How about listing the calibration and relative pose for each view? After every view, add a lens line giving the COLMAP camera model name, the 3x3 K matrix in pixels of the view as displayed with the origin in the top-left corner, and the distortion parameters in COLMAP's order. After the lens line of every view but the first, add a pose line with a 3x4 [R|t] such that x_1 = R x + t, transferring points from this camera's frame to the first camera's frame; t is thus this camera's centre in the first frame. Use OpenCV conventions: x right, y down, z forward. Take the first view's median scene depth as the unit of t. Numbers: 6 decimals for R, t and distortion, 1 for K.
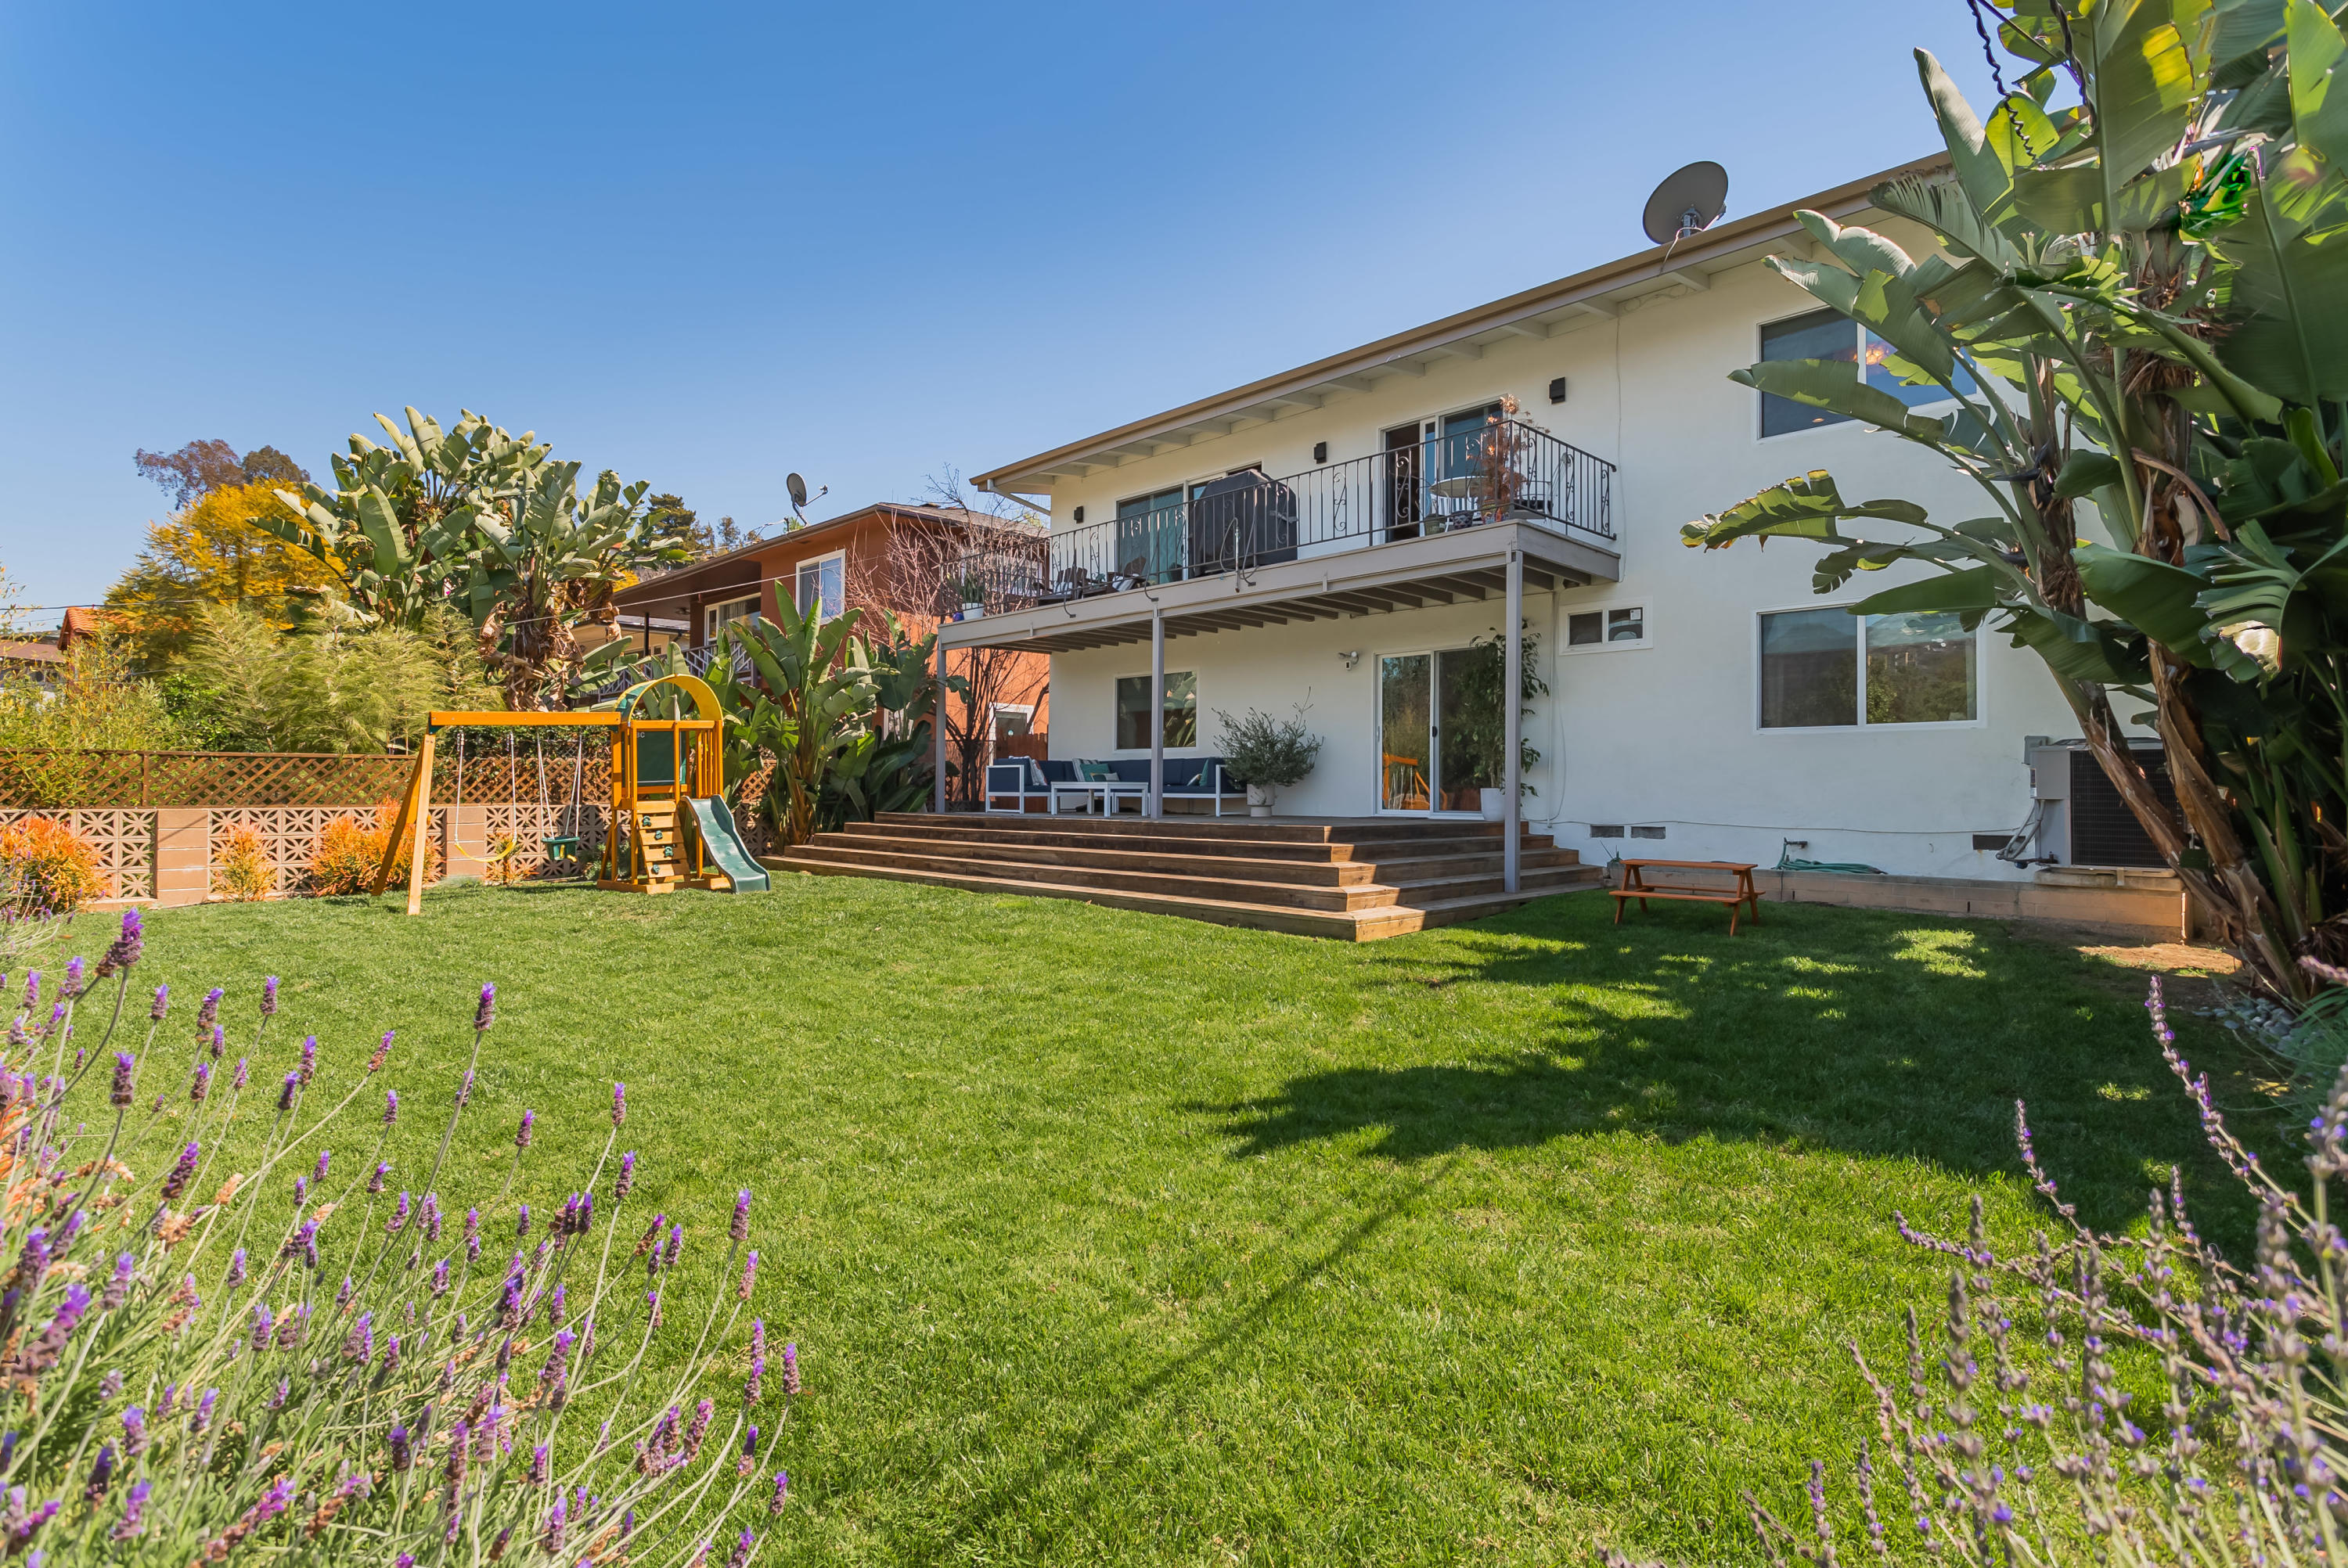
lens RADIAL K [[1161.2, 0, 1174.0], [0, 1161.2, 784.0], [0, 0, 1]] dist [-0.002724, -0.000176]
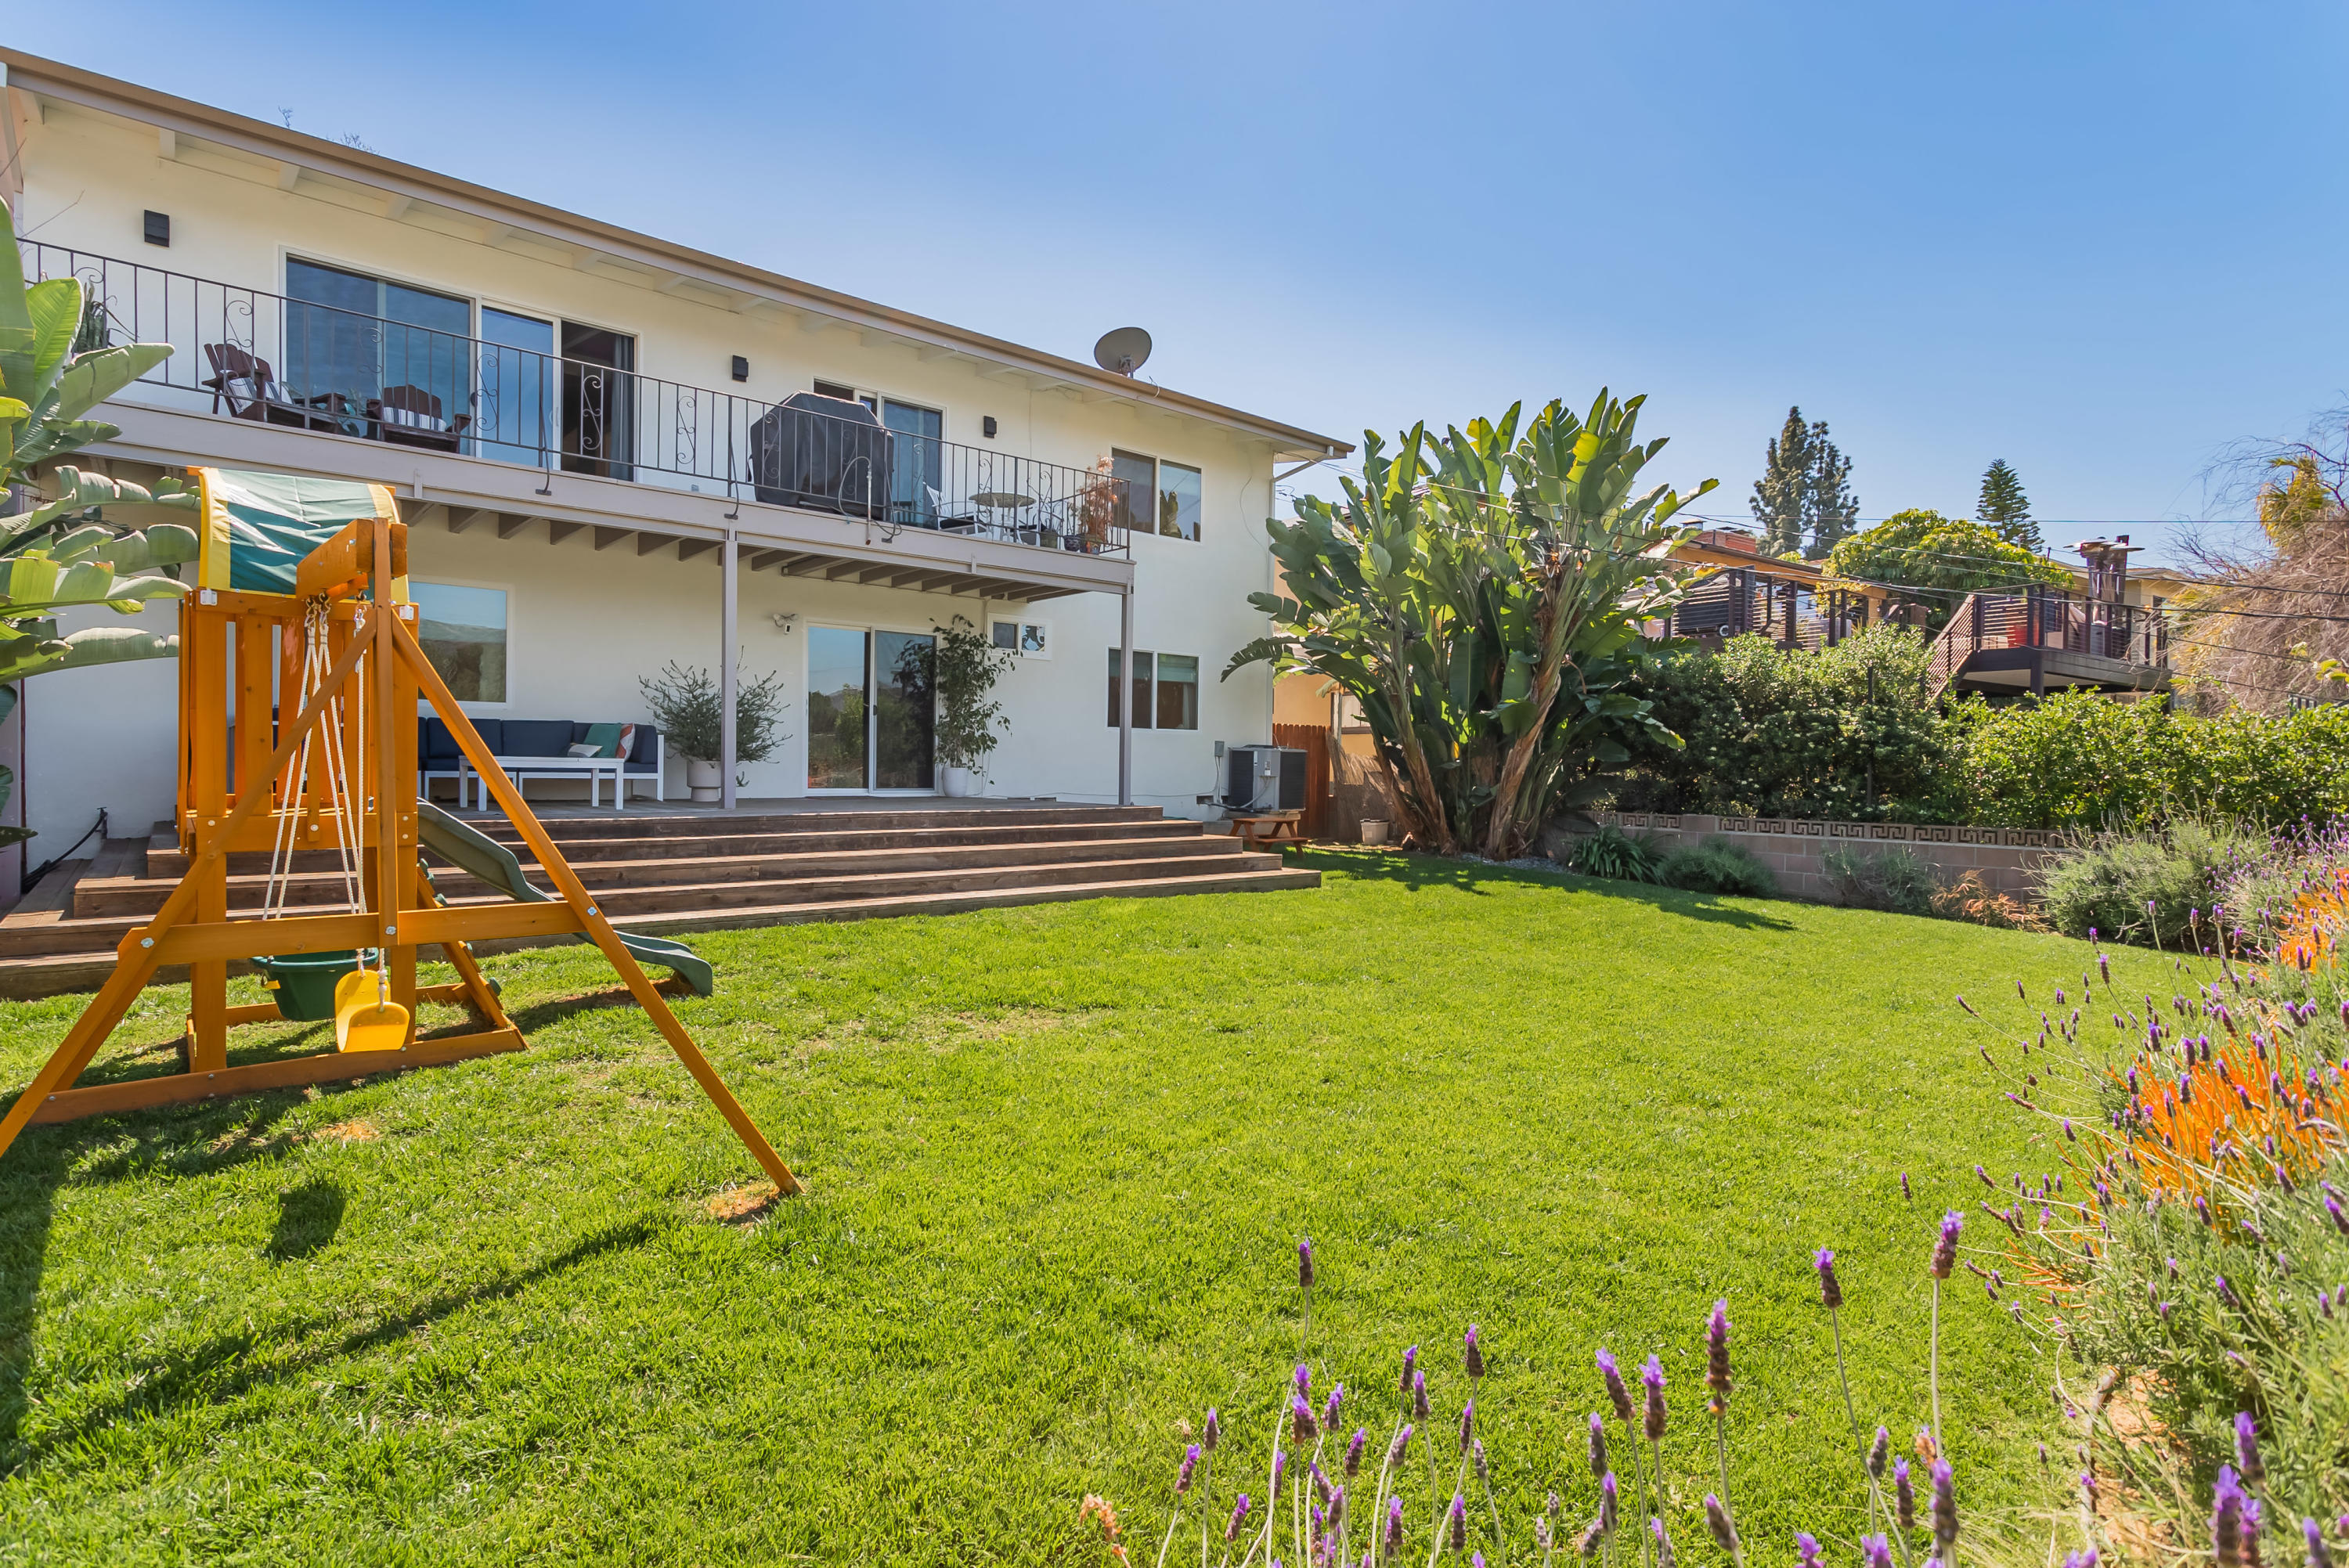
lens RADIAL K [[1125.8, 0, 1174.5], [0, 1125.8, 784.0], [0, 0, 1]] dist [-0.073432, 0.038827]
pose [[0.058163, -0.012756, 0.998226, -0.802456], [0.006047, 0.999905, 0.012425, 0.004491], [-0.998289, 0.005314, 0.058235, 0.769109]]
